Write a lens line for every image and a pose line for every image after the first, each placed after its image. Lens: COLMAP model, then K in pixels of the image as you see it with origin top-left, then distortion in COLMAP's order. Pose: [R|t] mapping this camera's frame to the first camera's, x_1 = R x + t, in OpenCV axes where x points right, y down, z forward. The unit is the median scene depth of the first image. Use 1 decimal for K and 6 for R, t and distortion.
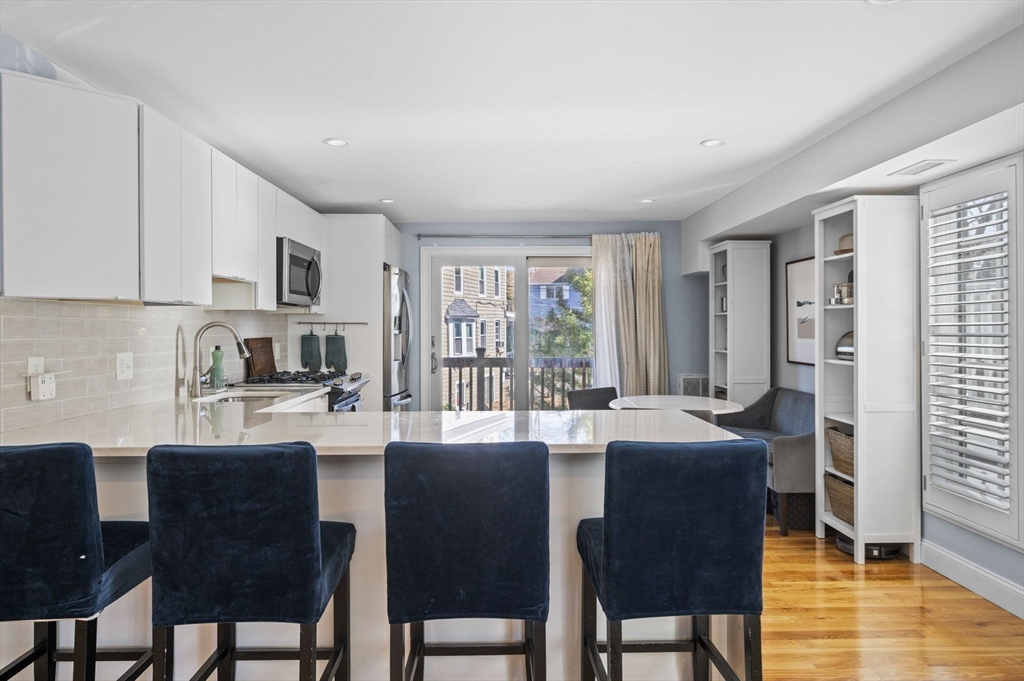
lens RADIAL K [[652.8, 0, 507.5], [0, 652.8, 332.4], [0, 0, 1]] dist [-0.002516, 0.003867]
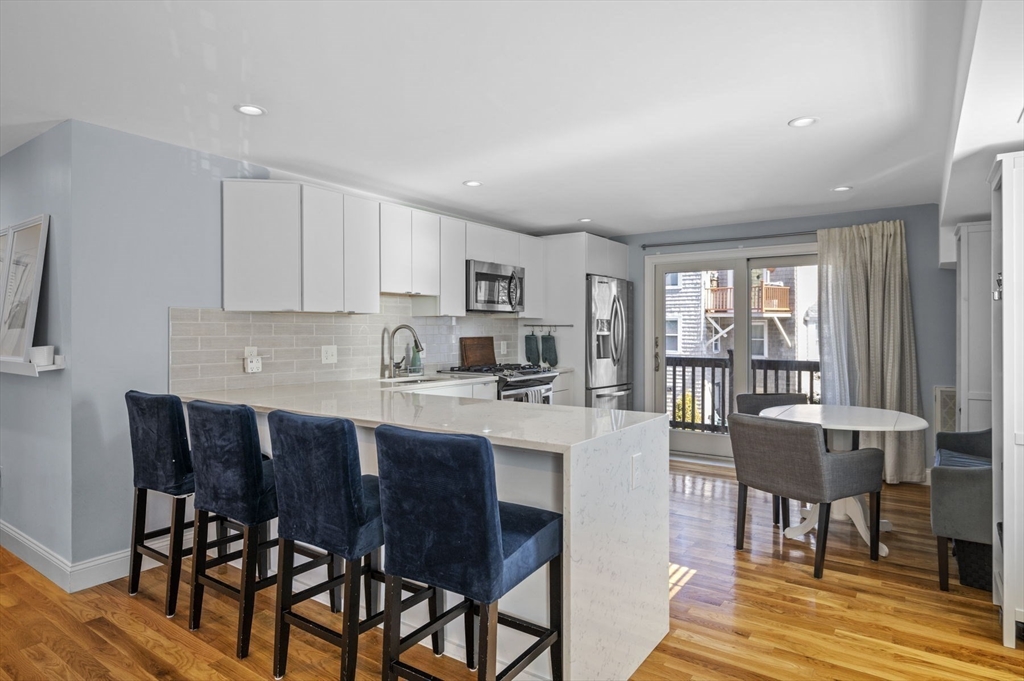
lens RADIAL K [[578.4, 0, 509.7], [0, 578.4, 333.3], [0, 0, 1]] dist [-0.009470, -0.000630]
pose [[0.809079, 0.005448, -0.587674, 0.322482], [-0.005541, 0.999983, 0.001641, -0.001220], [0.587673, 0.001928, 0.809096, 0.092814]]
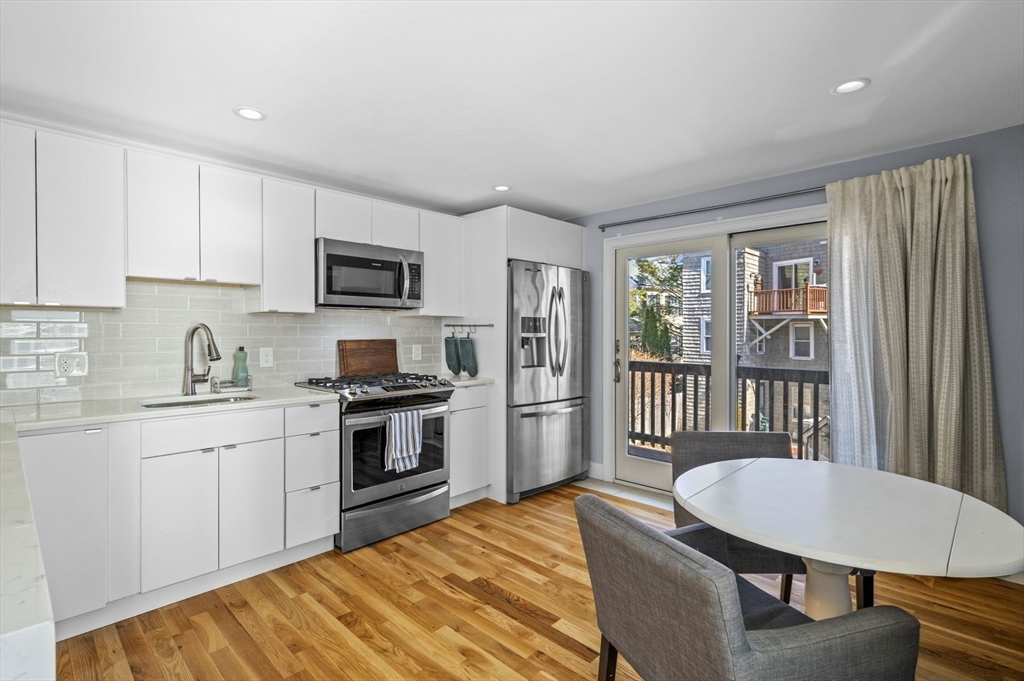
lens RADIAL K [[486.9, 0, 513.1], [0, 486.9, 336.6], [0, 0, 1]] dist [-0.002964, 0.001267]
pose [[0.713070, 0.009128, -0.701033, 0.306383], [-0.006075, 0.999958, 0.006841, -0.002931], [0.701066, -0.000619, 0.713096, 0.554153]]
